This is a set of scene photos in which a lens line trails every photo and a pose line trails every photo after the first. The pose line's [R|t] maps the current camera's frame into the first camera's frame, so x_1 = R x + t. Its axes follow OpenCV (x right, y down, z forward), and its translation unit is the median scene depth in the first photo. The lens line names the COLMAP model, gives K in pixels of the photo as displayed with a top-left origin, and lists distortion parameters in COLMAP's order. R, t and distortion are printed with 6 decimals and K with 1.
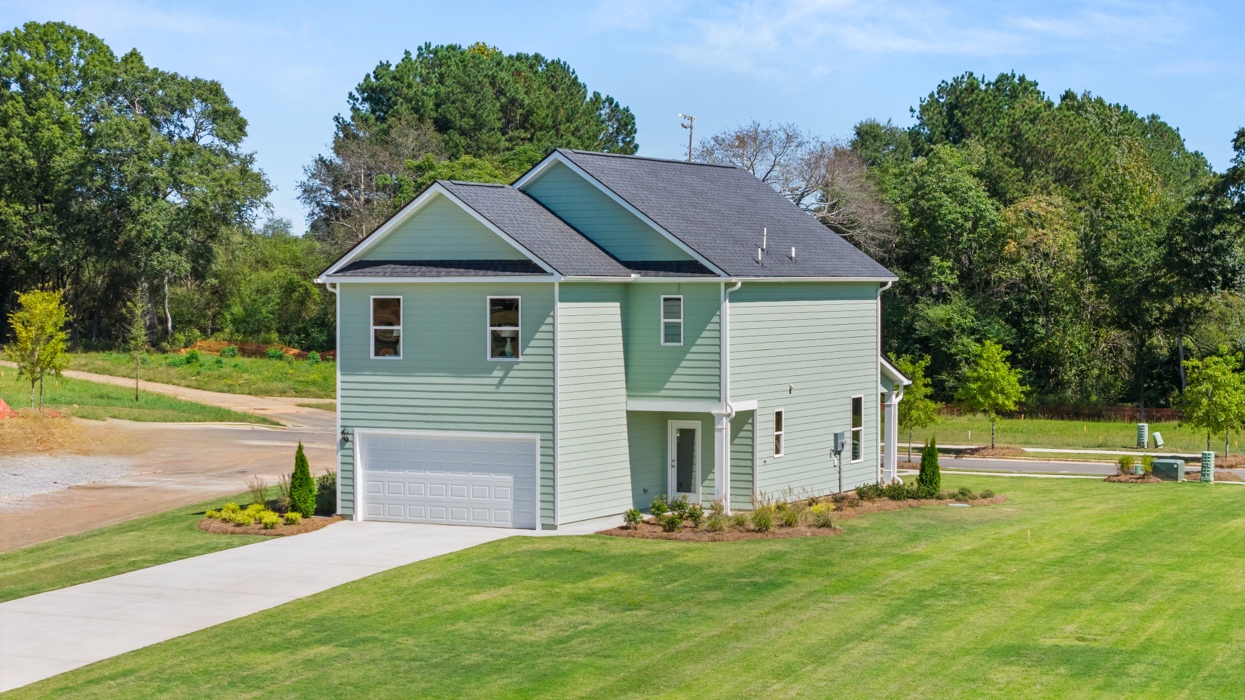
lens RADIAL K [[2506.7, 0, 622.5], [0, 2506.7, 350.0], [0, 0, 1]] dist [-0.143287, 0.436523]
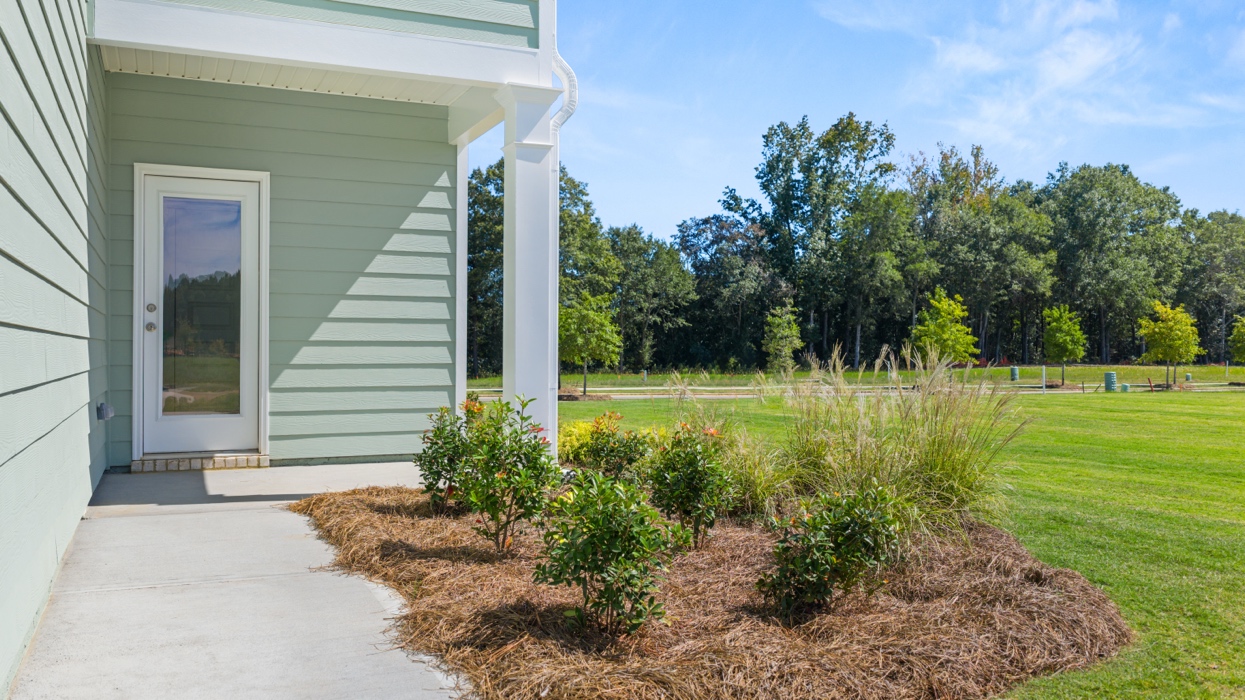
lens RADIAL K [[1031.5, 0, 622.5], [0, 1031.5, 350.0], [0, 0, 1]] dist [0.038524, -0.068083]
pose [[0.635149, 0.000356, 0.772390, -0.035048], [0.020014, 0.999657, -0.016920, 0.048428], [-0.772130, 0.026205, 0.634924, 0.818501]]
